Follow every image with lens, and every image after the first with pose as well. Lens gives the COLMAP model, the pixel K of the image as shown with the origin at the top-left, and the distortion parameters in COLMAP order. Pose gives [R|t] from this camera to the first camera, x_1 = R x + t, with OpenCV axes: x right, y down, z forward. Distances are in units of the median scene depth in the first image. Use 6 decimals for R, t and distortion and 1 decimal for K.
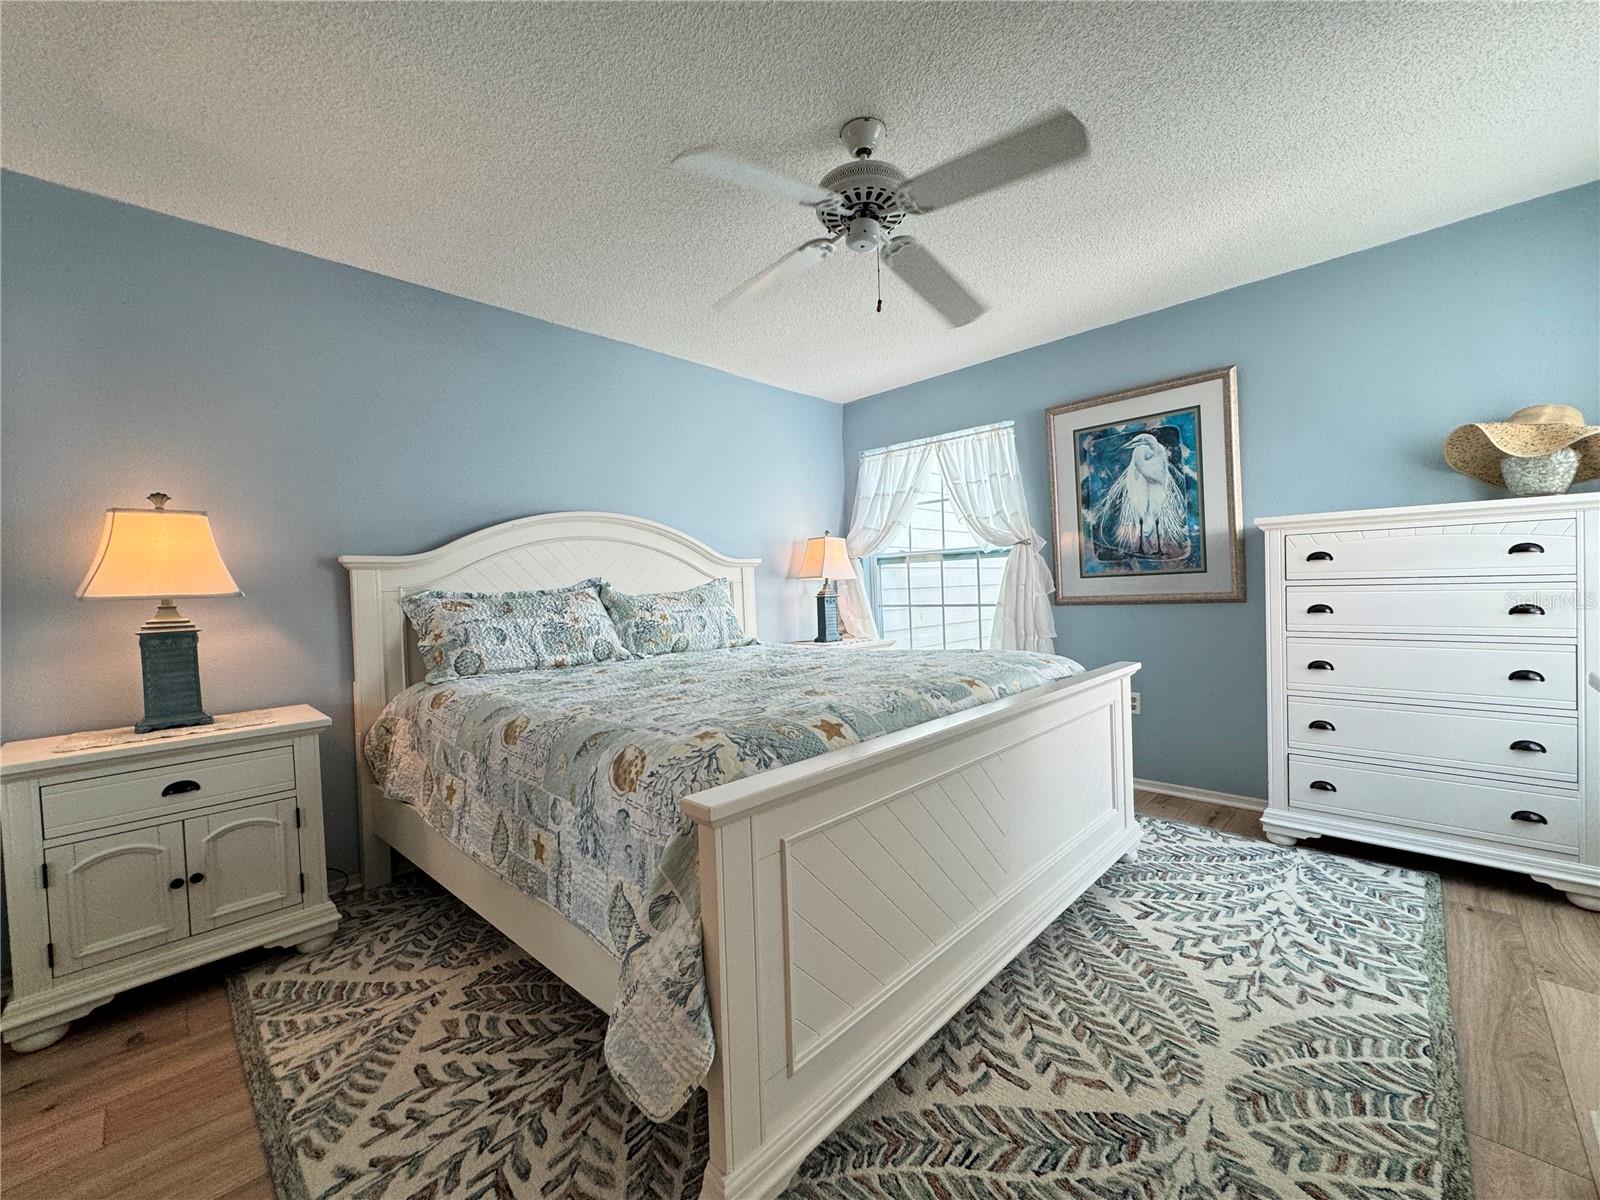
lens RADIAL K [[636.8, 0, 798.0], [0, 636.8, 601.4], [0, 0, 1]] dist [0.000561, -0.000055]
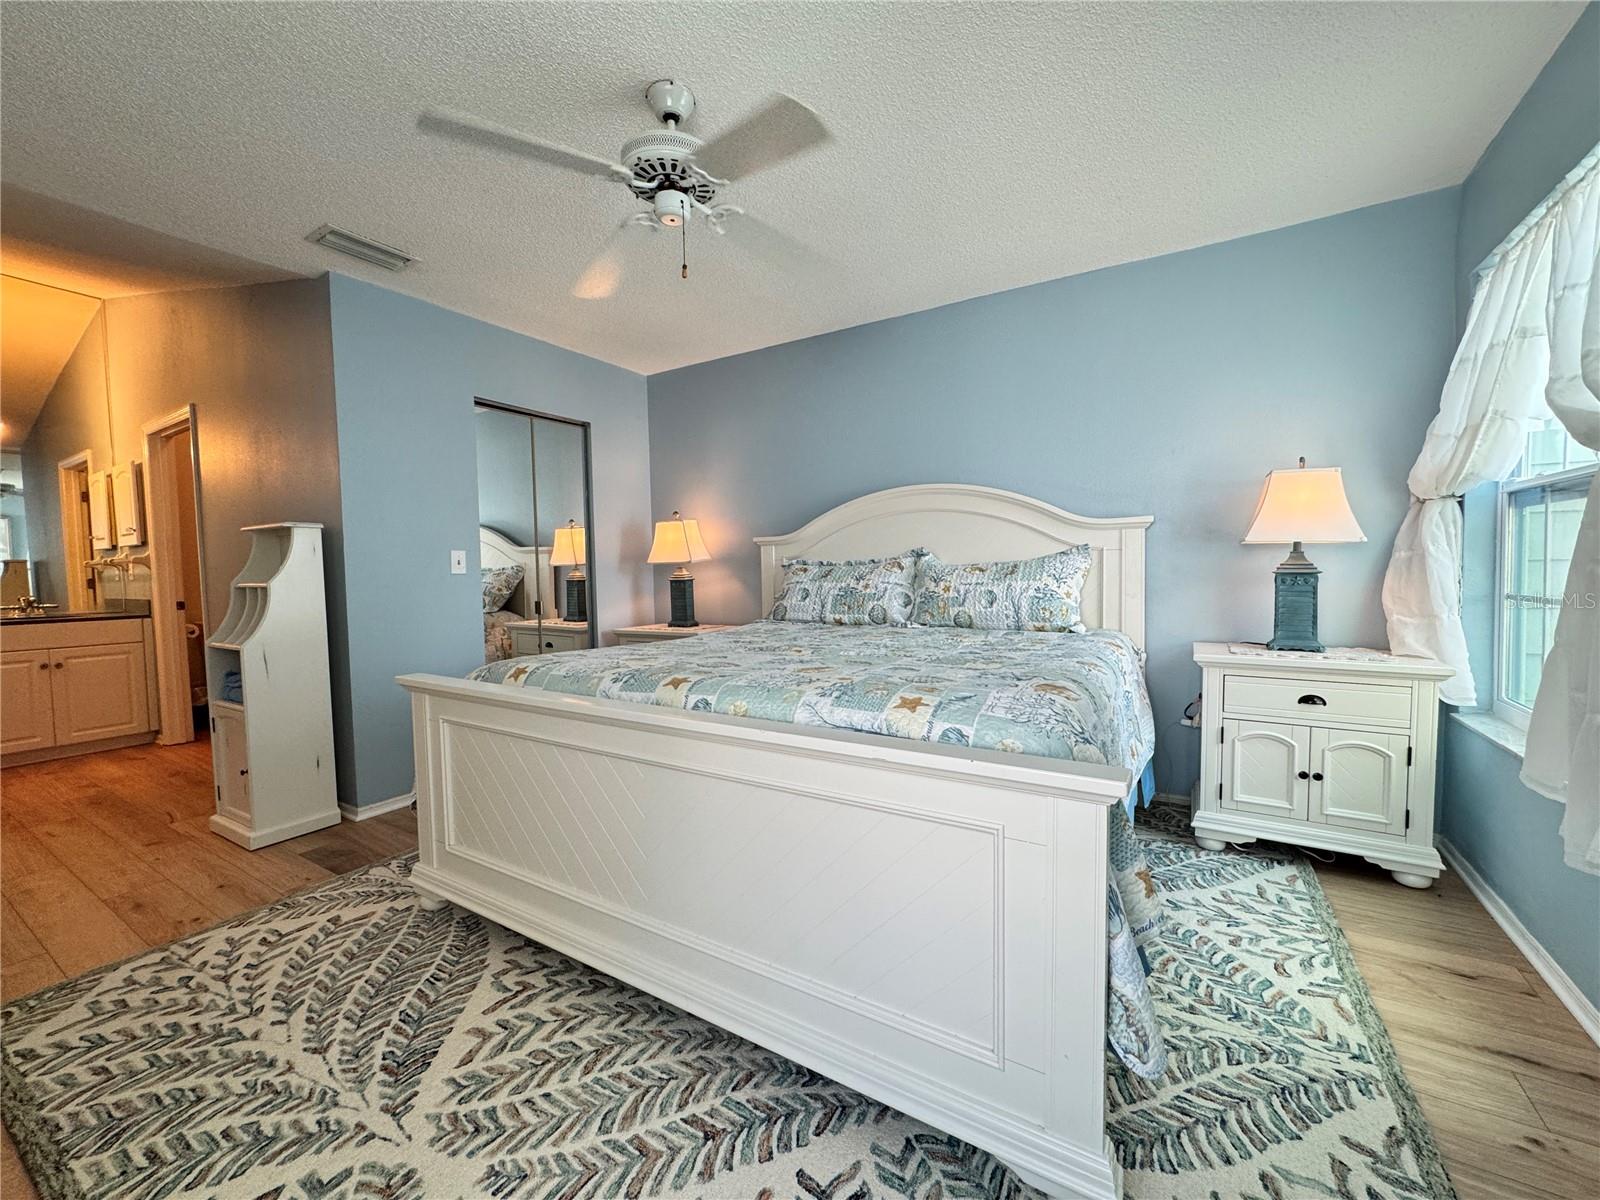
lens RADIAL K [[636.8, 0, 800.1], [0, 636.8, 599.6], [0, 0, 1]] dist [0.000561, -0.000055]
pose [[0.220206, 0.077452, -0.972374, 1.515098], [-0.009025, 0.996962, 0.077367, -0.070957], [0.975412, -0.008261, 0.220236, 1.284501]]
